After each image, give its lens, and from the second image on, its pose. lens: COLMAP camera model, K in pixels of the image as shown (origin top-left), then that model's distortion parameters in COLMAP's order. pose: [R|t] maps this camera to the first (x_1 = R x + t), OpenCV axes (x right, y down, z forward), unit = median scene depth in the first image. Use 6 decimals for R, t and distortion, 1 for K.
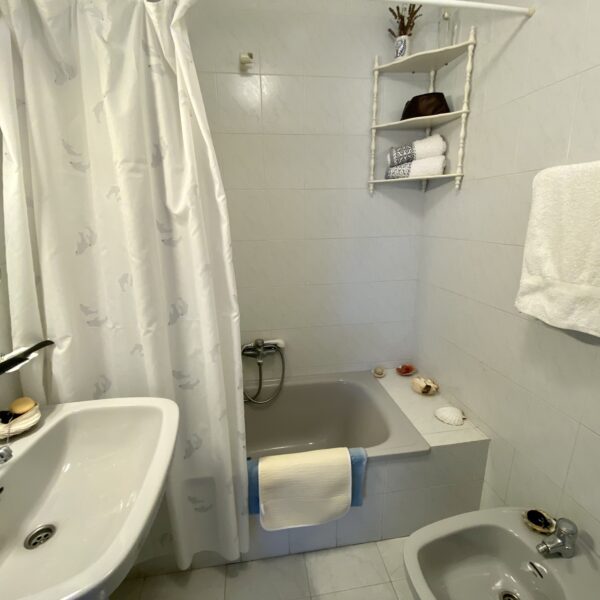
lens RADIAL K [[324.3, 0, 295.9], [0, 324.3, 303.4], [0, 0, 1]] dist [0.009083, -0.015862]
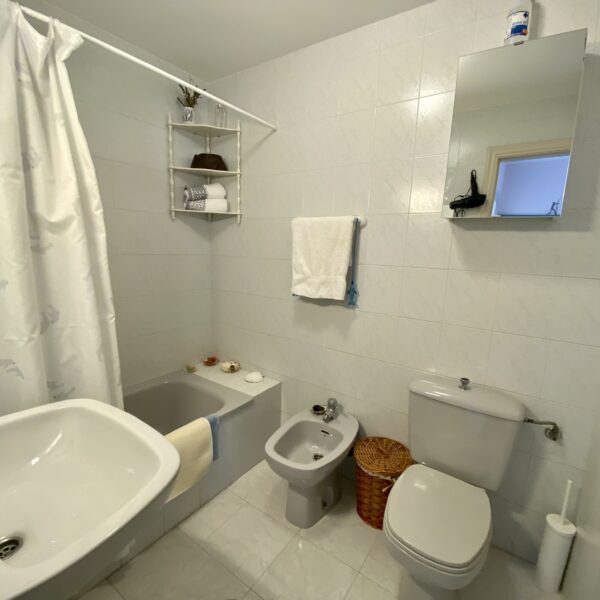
lens RADIAL K [[324.3, 0, 300.7], [0, 324.3, 305.4], [0, 0, 1]] dist [0.009083, -0.015862]
pose [[0.680374, -0.088208, 0.727537, -0.468481], [0.143886, 0.989487, -0.014591, 0.090681], [-0.718601, 0.114609, 0.685913, -0.193301]]
